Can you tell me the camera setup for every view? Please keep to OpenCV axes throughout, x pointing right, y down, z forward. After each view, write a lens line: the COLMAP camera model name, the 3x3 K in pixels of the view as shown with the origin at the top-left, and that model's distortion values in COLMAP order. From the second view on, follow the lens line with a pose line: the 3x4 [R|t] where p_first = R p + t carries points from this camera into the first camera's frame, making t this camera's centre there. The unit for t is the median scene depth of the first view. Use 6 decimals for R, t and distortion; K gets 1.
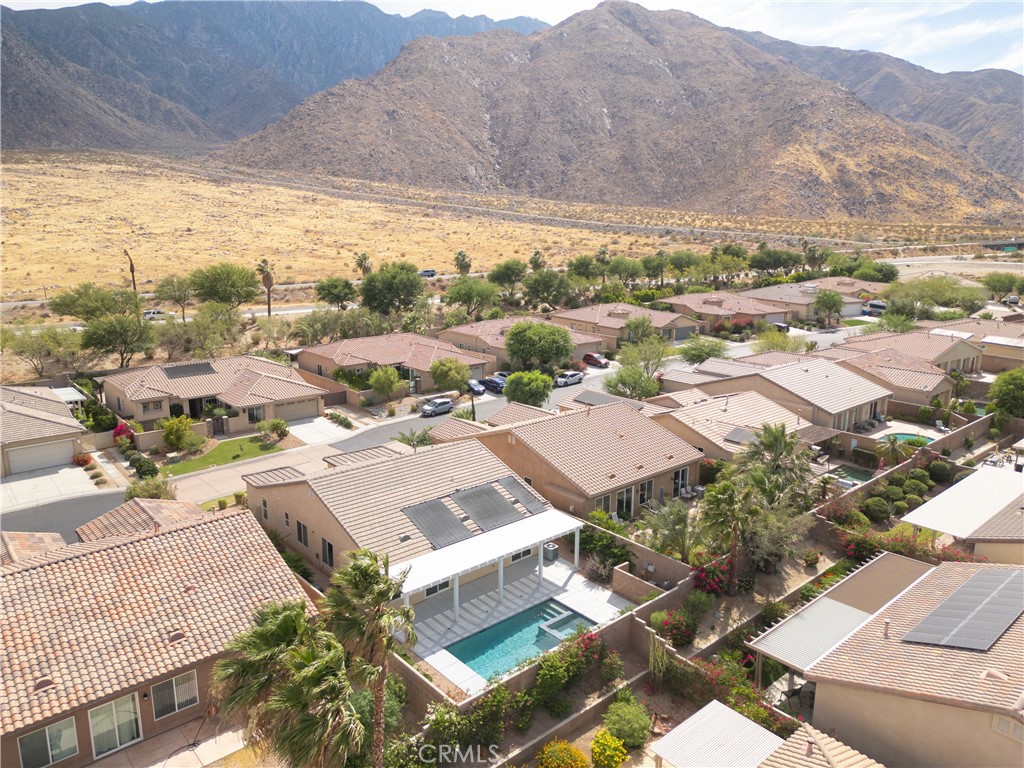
lens RADIAL K [[722.3, 0, 512.0], [0, 722.3, 384.0], [0, 0, 1]] dist [0.076834, -0.080332]
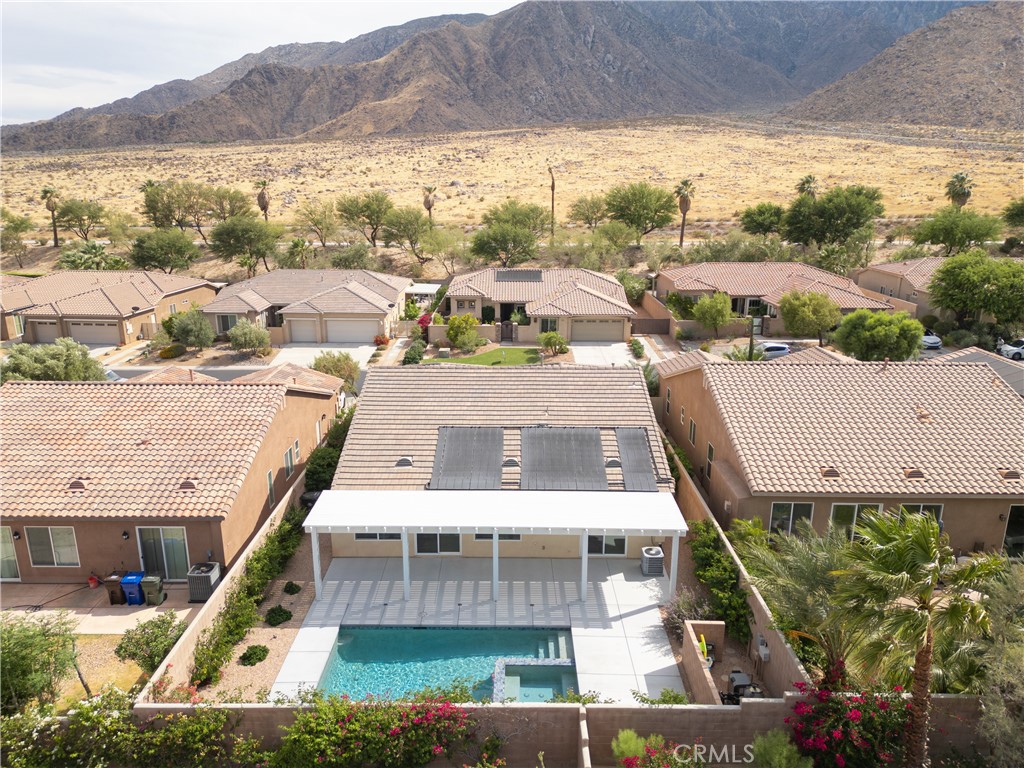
lens RADIAL K [[722.3, 0, 512.0], [0, 722.3, 384.0], [0, 0, 1]] dist [0.076834, -0.080332]
pose [[0.746244, 0.175242, -0.642192, 0.180553], [-0.145266, 0.984346, 0.099807, 0.026375], [0.649629, 0.018808, 0.760019, 0.264797]]
